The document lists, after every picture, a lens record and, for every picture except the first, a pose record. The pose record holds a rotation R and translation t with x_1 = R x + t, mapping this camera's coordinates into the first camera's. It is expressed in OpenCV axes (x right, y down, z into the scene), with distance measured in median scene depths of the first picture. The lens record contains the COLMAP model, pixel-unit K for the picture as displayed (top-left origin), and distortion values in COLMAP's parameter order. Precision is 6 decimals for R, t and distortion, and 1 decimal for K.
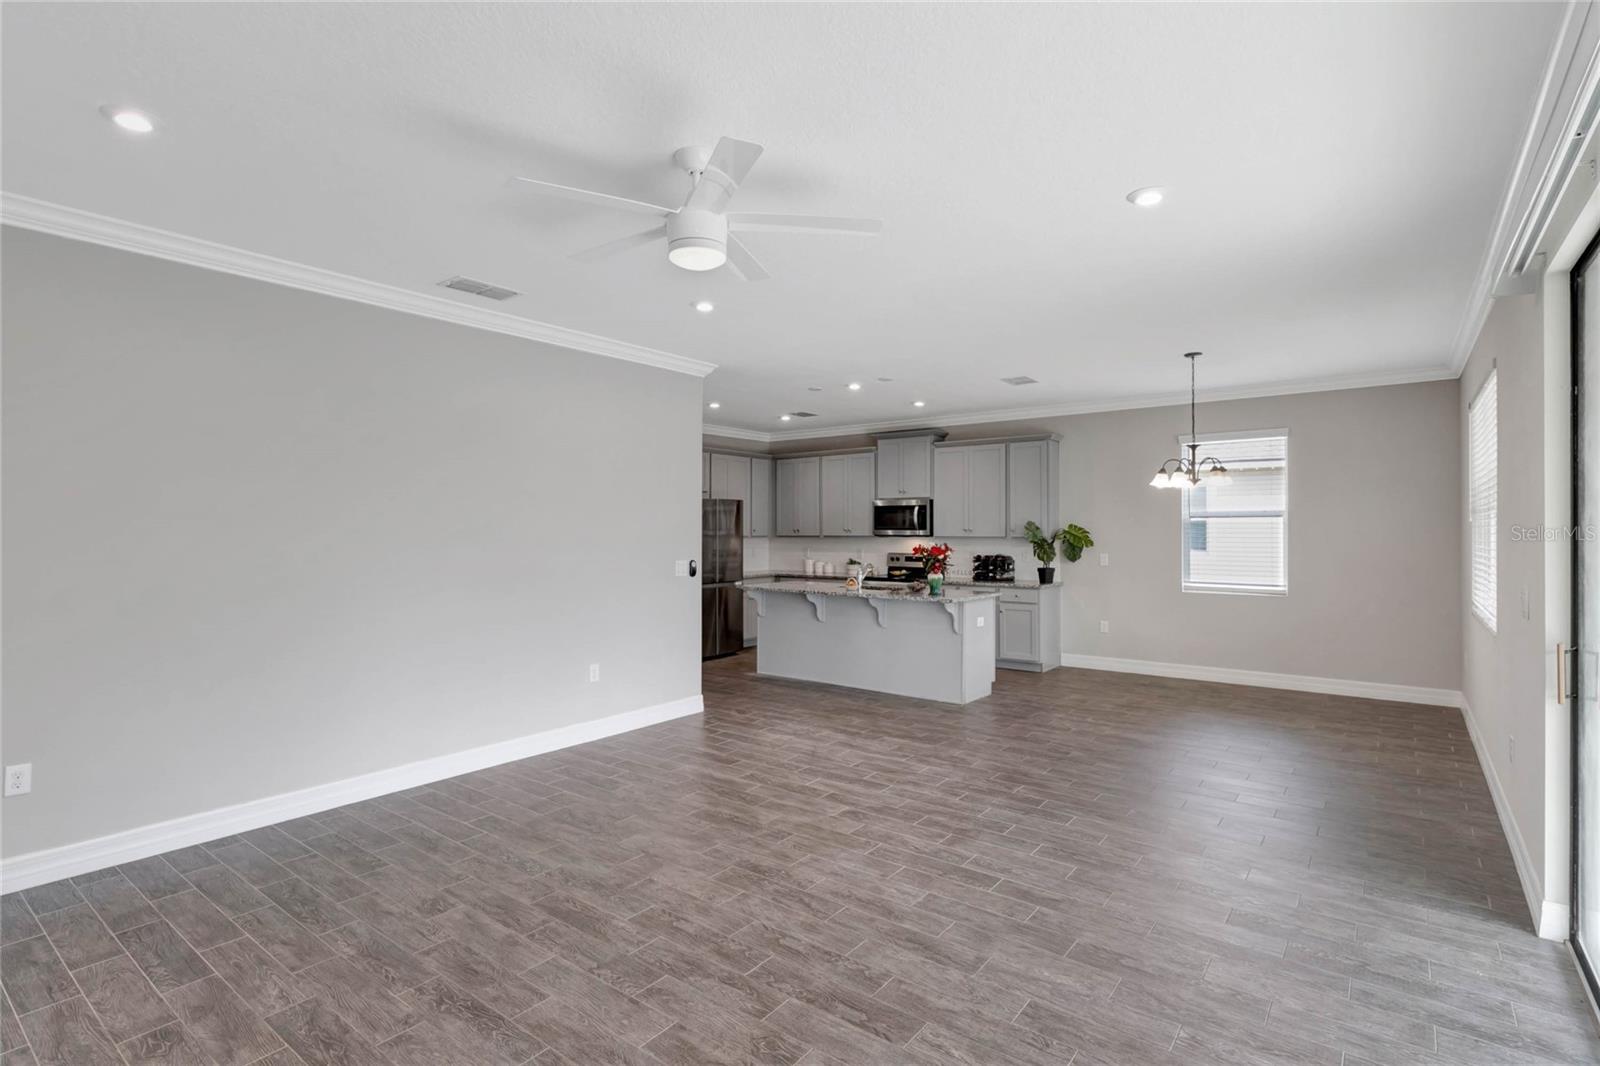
lens RADIAL K [[793.2, 0, 813.2], [0, 793.2, 522.2], [0, 0, 1]] dist [-0.001586, -0.004547]
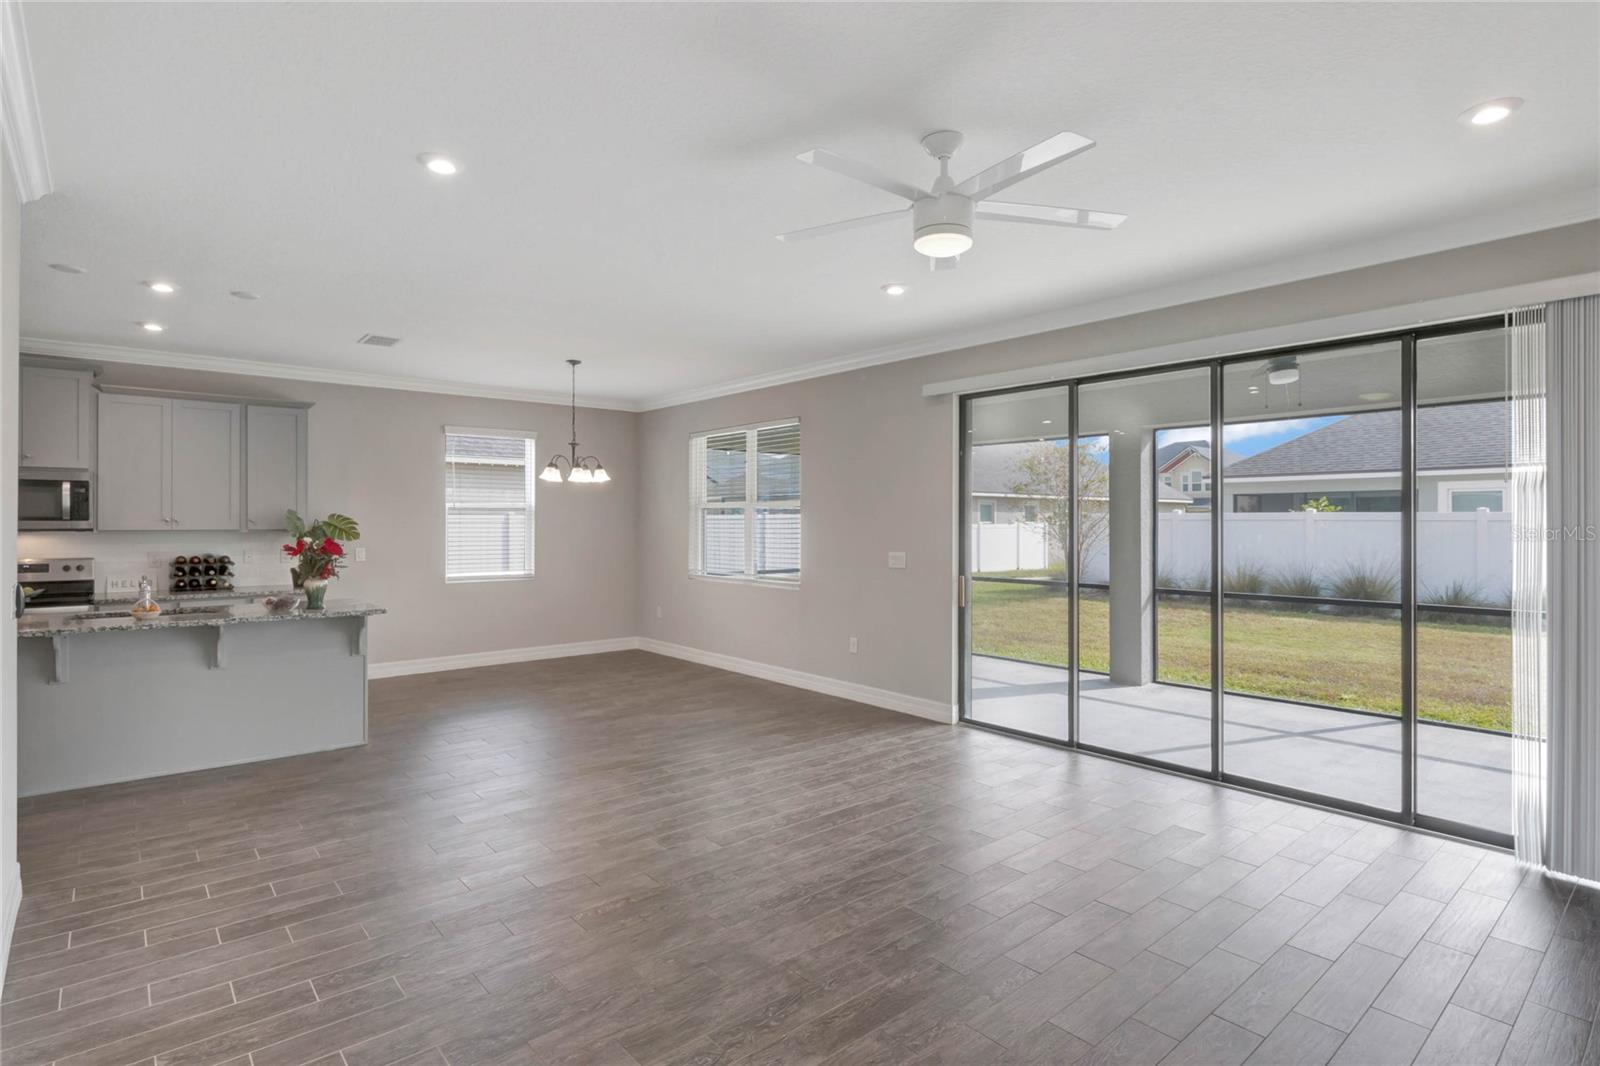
lens RADIAL K [[793.2, 0, 812.5], [0, 793.2, 519.1], [0, 0, 1]] dist [-0.001586, -0.004547]
pose [[0.207056, 0.003307, 0.978323, -0.375701], [-0.010043, 0.999949, -0.001255, 0.003673], [-0.978278, -0.009565, 0.207079, 0.314063]]
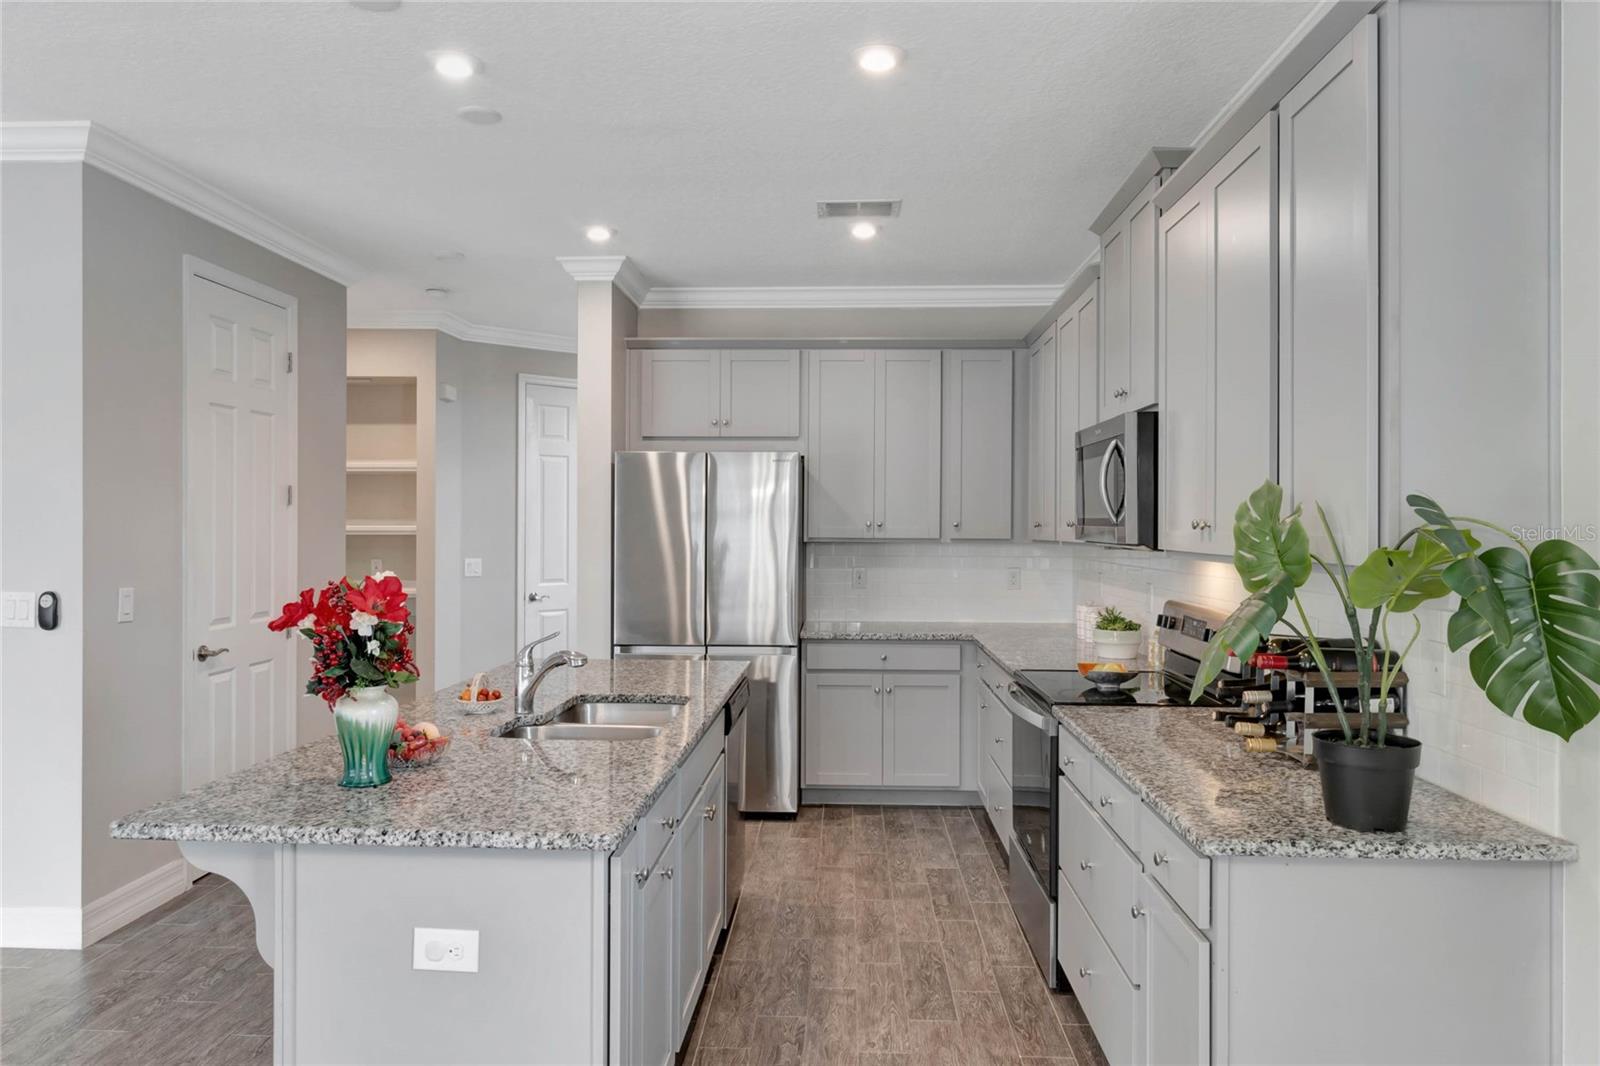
lens RADIAL K [[1080.4, 0, 806.9], [0, 1080.4, 517.0], [0, 0, 1]] dist [0.031560, -0.004391]
pose [[0.554680, -0.003093, -0.832058, 0.415455], [0.004545, 0.999989, -0.000687, 0.006955], [0.832052, -0.003400, 0.554688, 0.737886]]
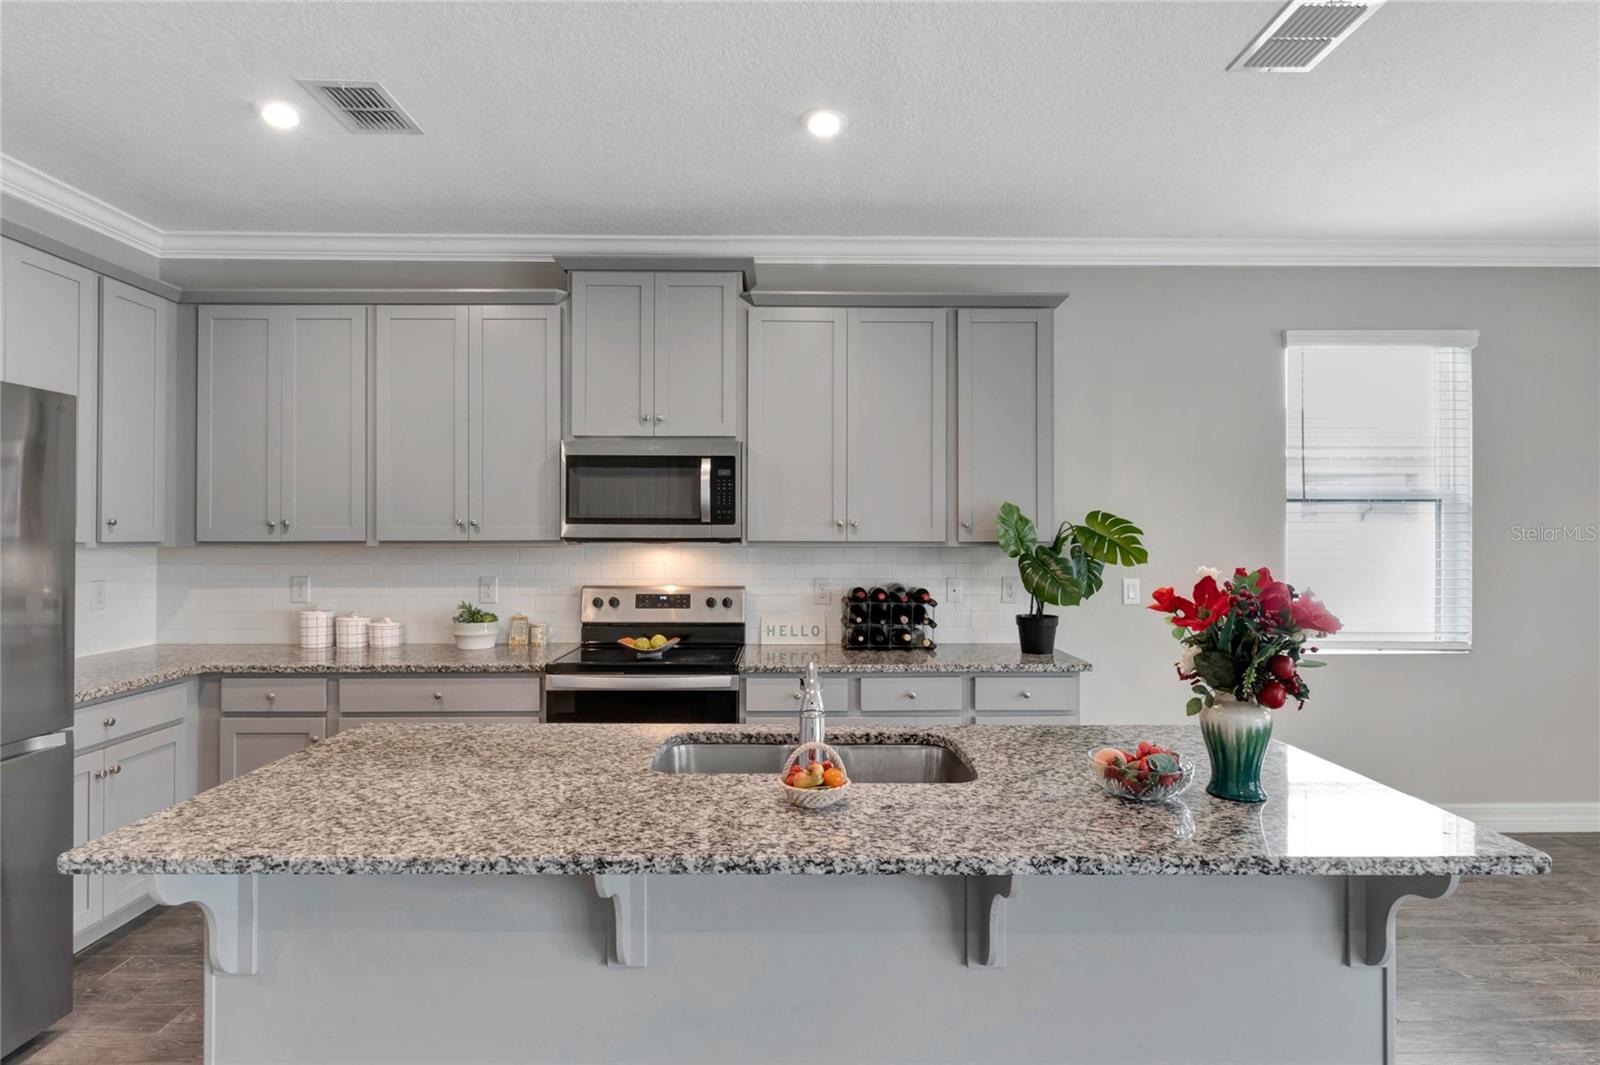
lens RADIAL K [[855.2, 0, 809.1], [0, 855.2, 524.4], [0, 0, 1]] dist [0.002507, 0.000217]
pose [[0.787598, 0.007623, 0.616142, -0.078777], [-0.007186, 0.999969, -0.003186, 0.011478], [-0.616147, -0.001919, 0.787629, 0.698597]]
